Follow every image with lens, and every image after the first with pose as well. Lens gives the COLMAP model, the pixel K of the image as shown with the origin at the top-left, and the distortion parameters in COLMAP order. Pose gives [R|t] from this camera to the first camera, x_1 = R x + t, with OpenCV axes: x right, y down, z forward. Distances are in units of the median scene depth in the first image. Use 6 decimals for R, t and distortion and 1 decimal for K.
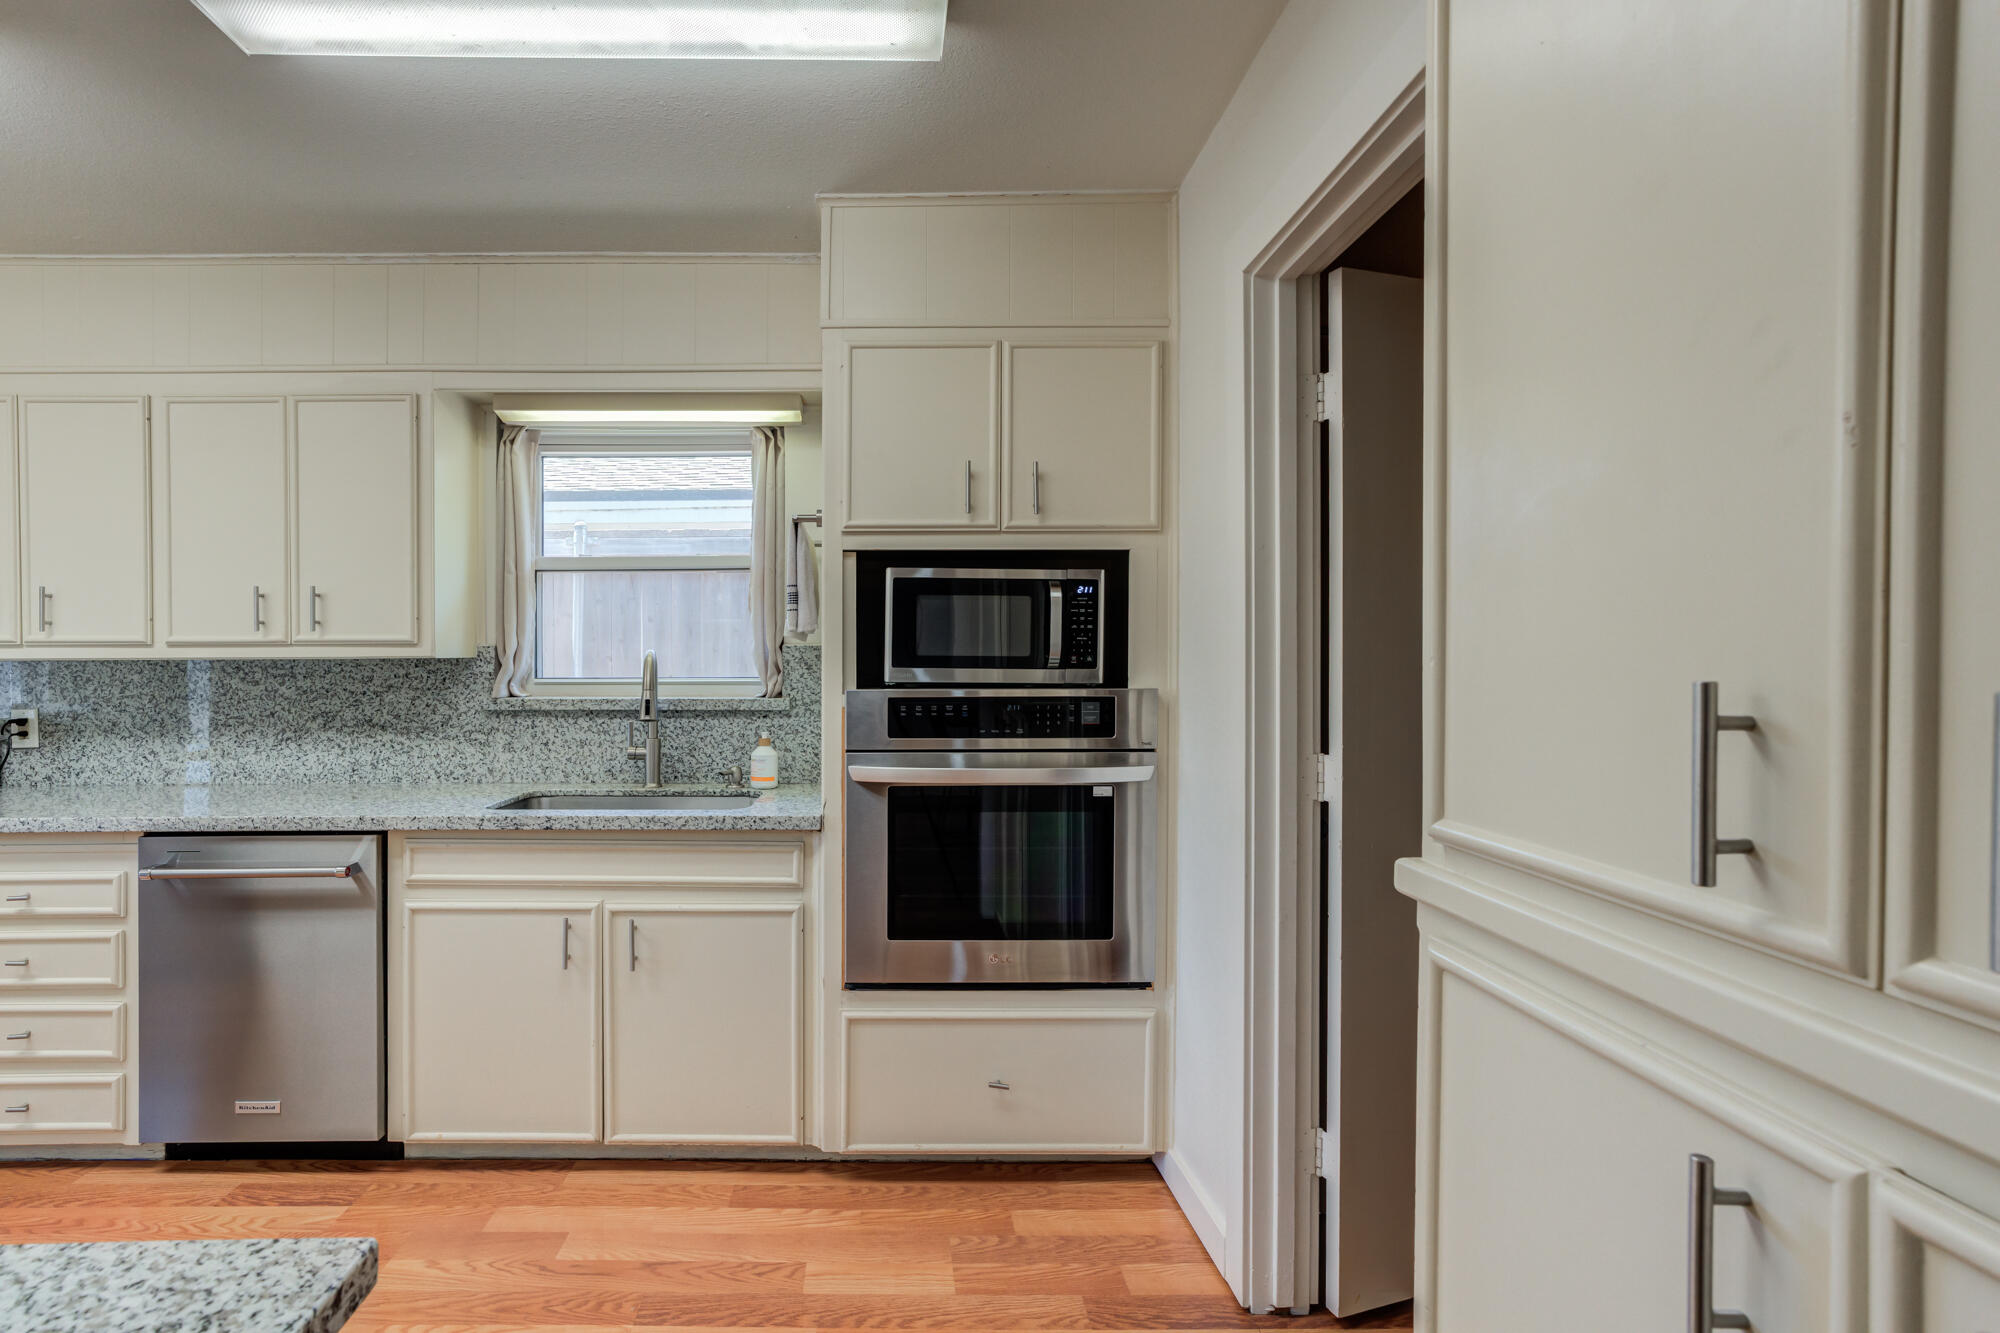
lens RADIAL K [[917.0, 0, 872.2], [0, 917.0, 646.9], [0, 0, 1]] dist [-0.017167, 0.012829]
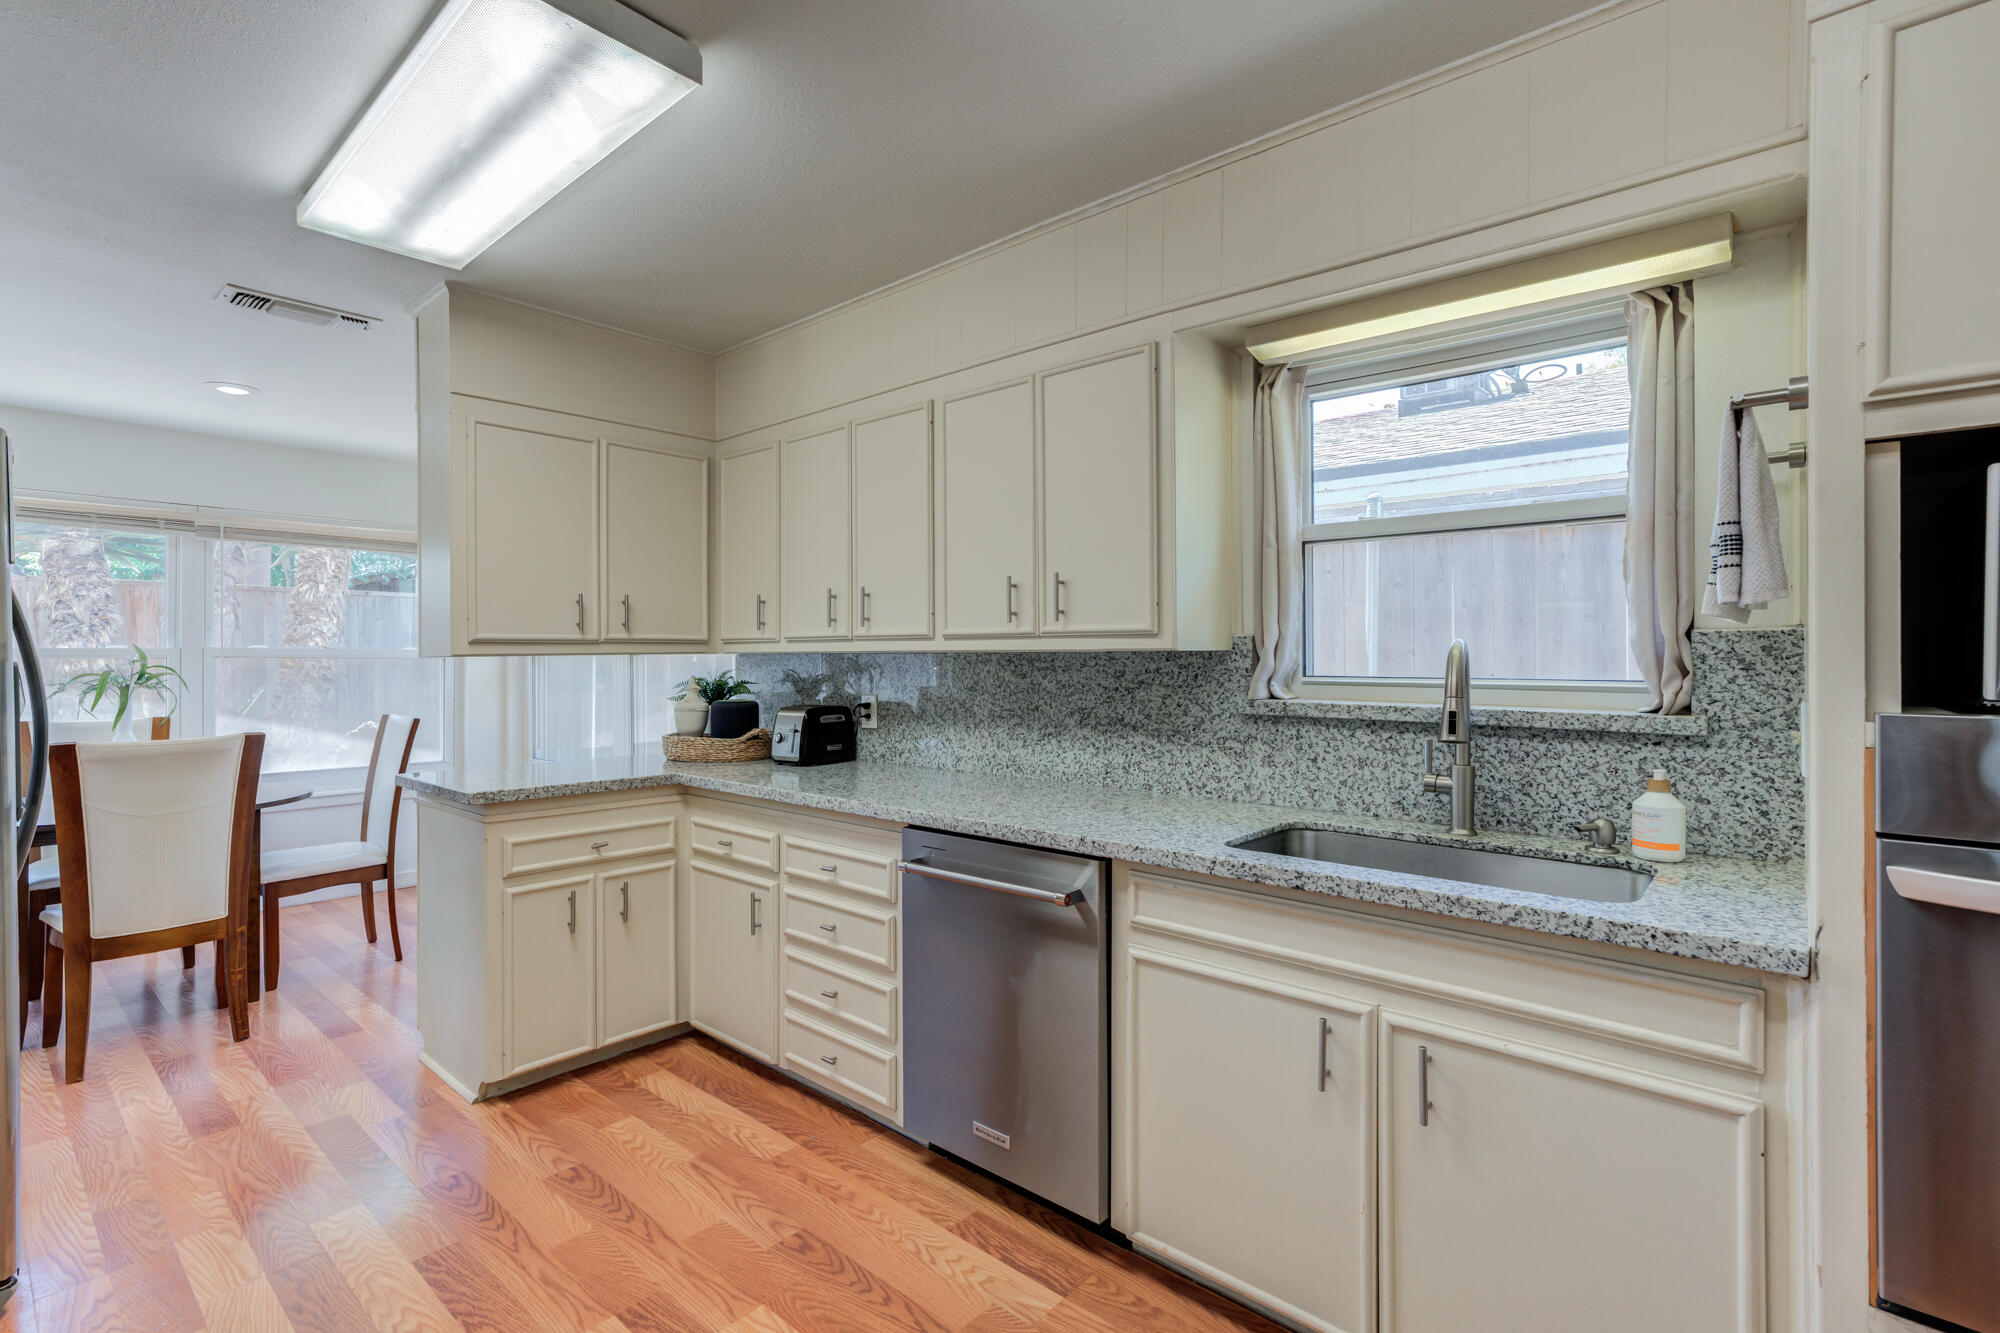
lens RADIAL K [[917.0, 0, 976.8], [0, 917.0, 652.6], [0, 0, 1]] dist [-0.017167, 0.012829]
pose [[0.744406, 0.001056, -0.667726, -0.049626], [0.008083, 0.999911, 0.010593, 0.003248], [0.667678, -0.013283, 0.744332, 0.233827]]
